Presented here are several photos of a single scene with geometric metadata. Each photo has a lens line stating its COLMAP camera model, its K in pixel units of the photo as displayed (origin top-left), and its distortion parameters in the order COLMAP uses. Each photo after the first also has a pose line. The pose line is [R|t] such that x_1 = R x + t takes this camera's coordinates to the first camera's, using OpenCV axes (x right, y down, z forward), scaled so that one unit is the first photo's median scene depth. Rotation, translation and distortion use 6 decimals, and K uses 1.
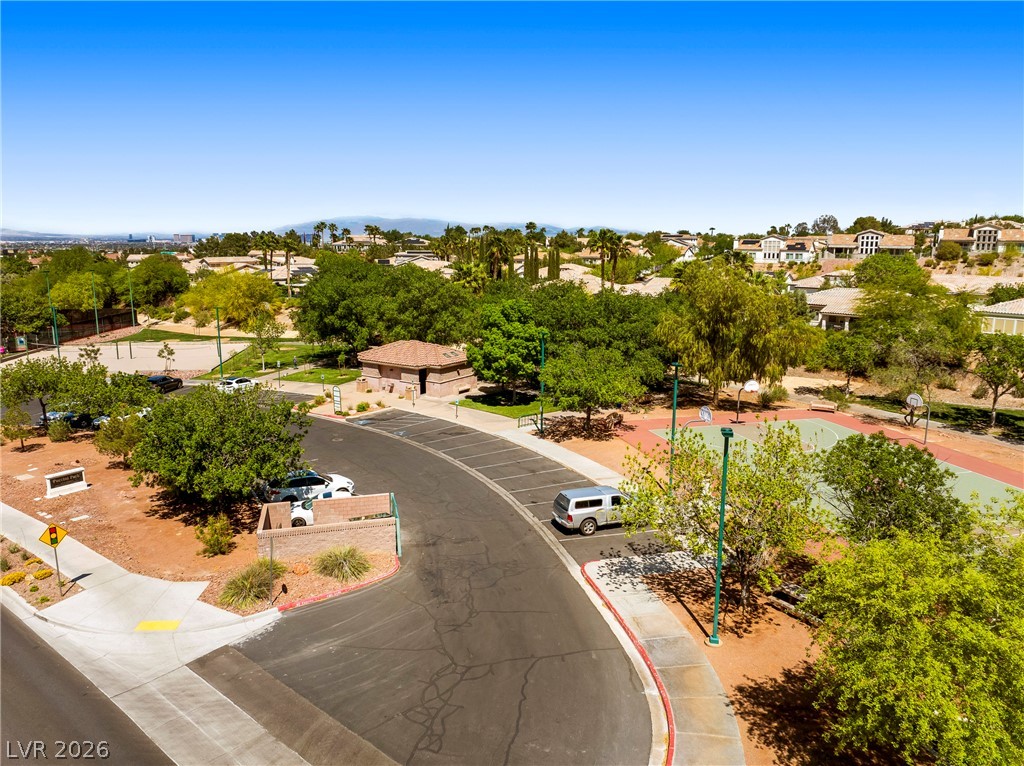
lens RADIAL K [[705.7, 0, 515.3], [0, 705.7, 380.9], [0, 0, 1]] dist [-0.039841, 0.004395]
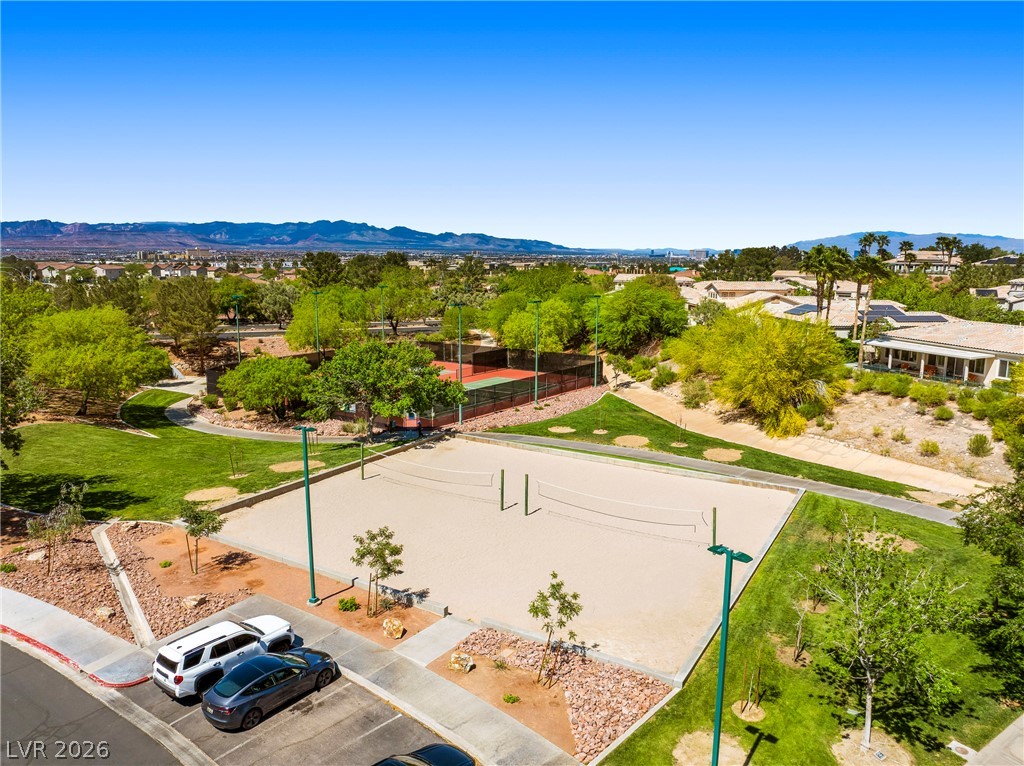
lens RADIAL K [[705.7, 0, 513.6], [0, 705.7, 380.8], [0, 0, 1]] dist [-0.039841, 0.004395]
pose [[0.772455, 0.111129, -0.625271, -0.175500], [-0.125374, 0.991879, 0.021400, -0.078697], [0.622571, 0.061863, 0.780114, 0.394678]]
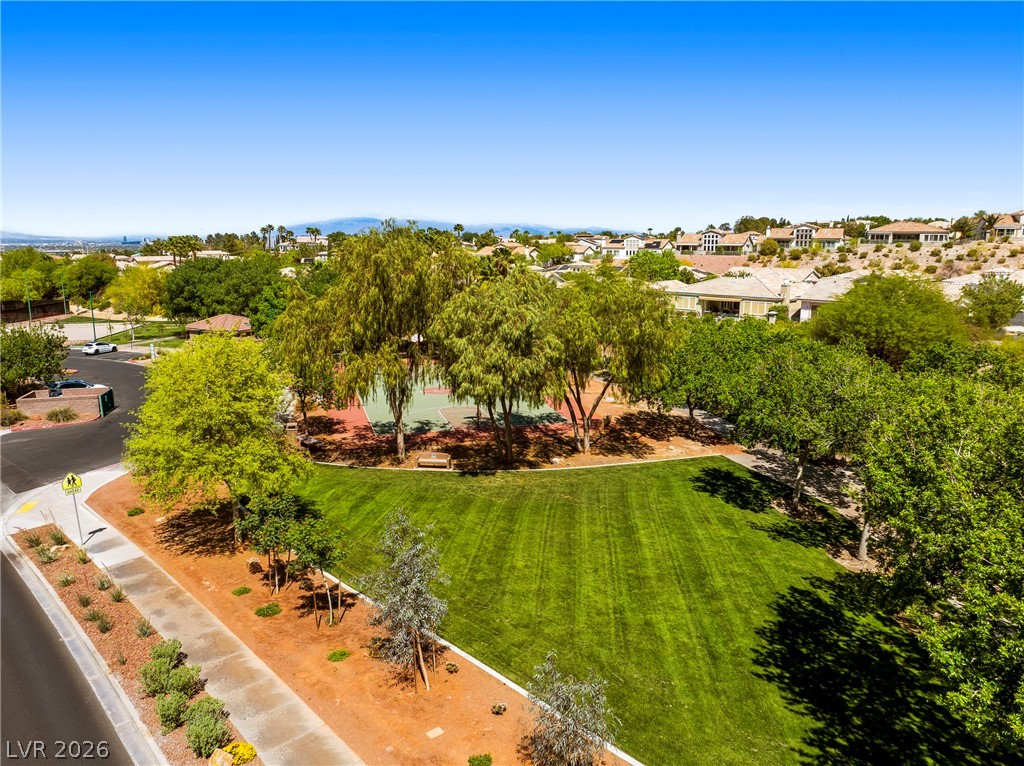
lens RADIAL K [[705.7, 0, 513.2], [0, 705.7, 389.9], [0, 0, 1]] dist [-0.039841, 0.004395]
pose [[0.999994, -0.003166, 0.001246, 0.196654], [0.003151, 0.999930, 0.011384, 0.036295], [-0.001282, -0.011380, 0.999934, -0.174048]]
